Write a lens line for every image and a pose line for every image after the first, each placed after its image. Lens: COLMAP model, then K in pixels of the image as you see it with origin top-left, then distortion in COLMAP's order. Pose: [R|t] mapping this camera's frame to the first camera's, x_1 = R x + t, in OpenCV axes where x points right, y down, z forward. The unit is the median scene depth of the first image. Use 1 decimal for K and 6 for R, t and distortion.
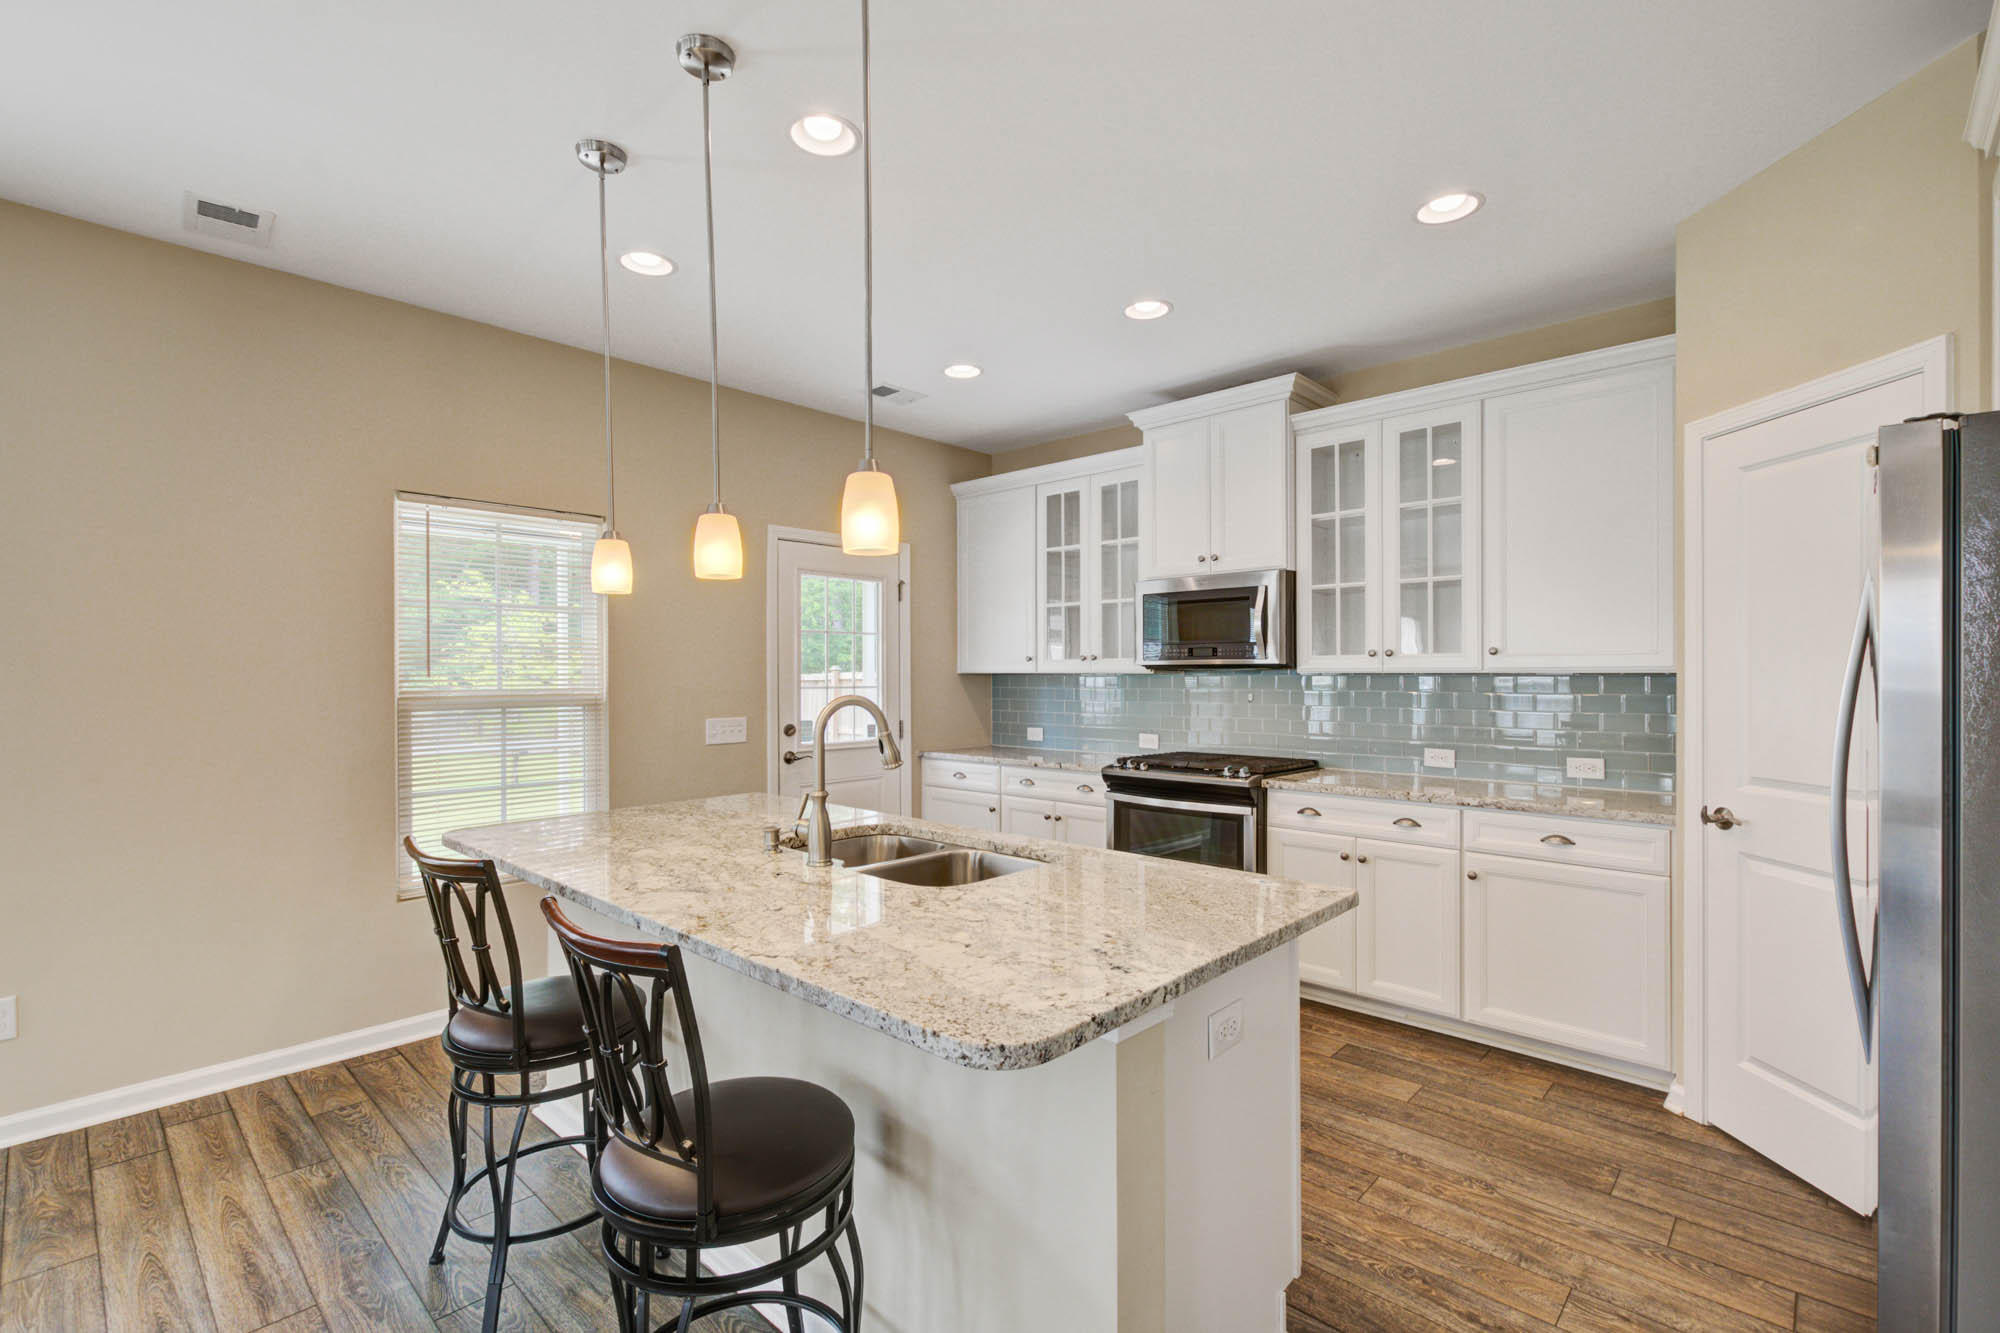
lens RADIAL K [[881.9, 0, 1004.4], [0, 881.9, 666.7], [0, 0, 1]] dist [0.004284, -0.001940]
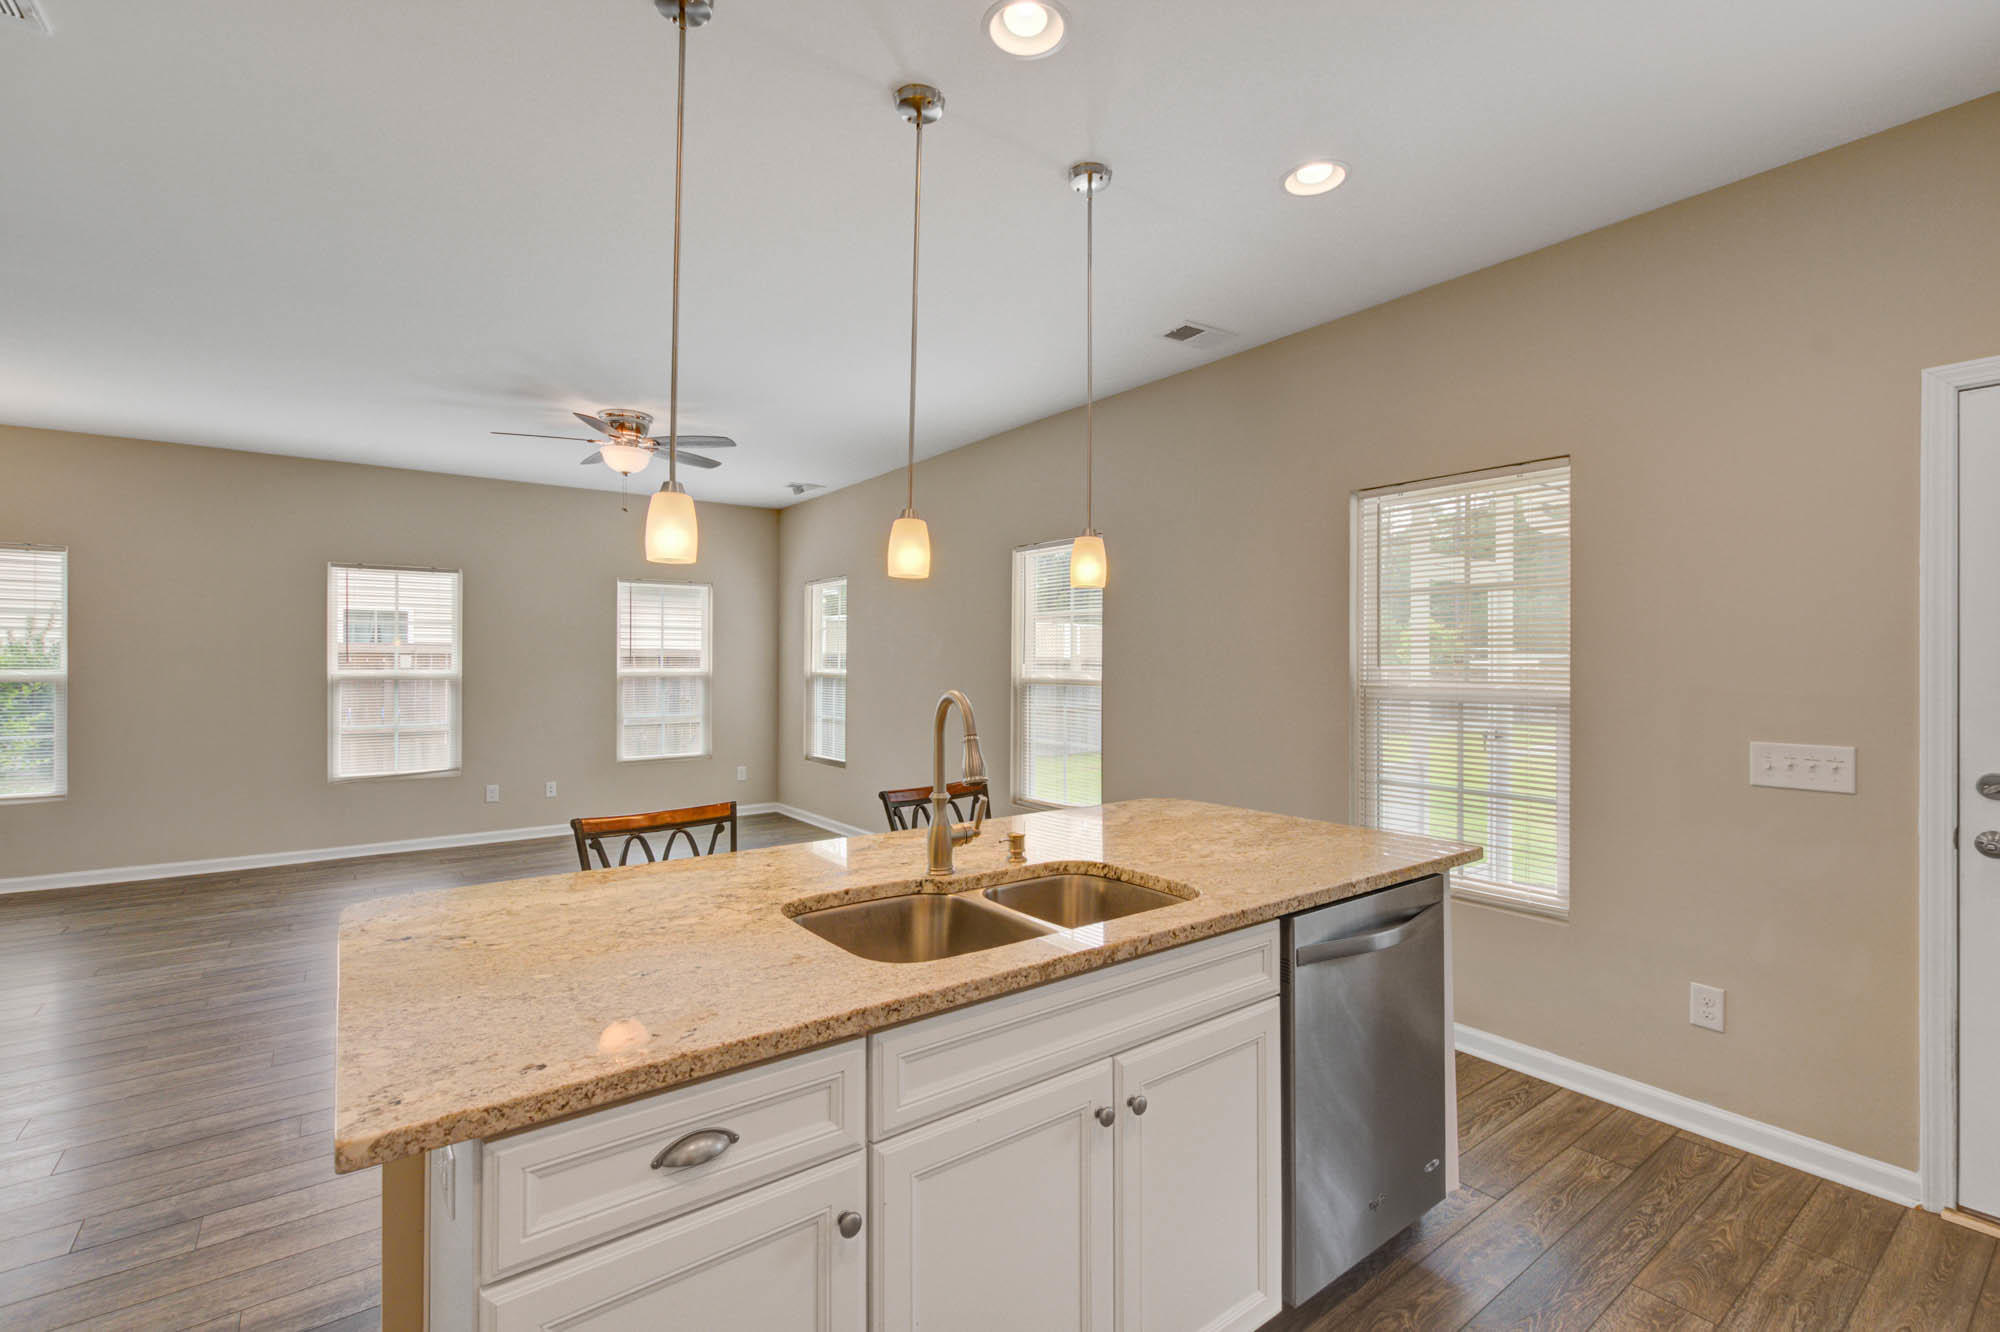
lens RADIAL K [[881.9, 0, 1009.7], [0, 881.9, 653.8], [0, 0, 1]] dist [0.004284, -0.001940]
pose [[-0.176237, -0.005667, -0.984331, 0.347293], [0.005374, 0.999963, -0.006719, 0.001150], [0.984333, -0.006474, -0.176200, 0.625402]]
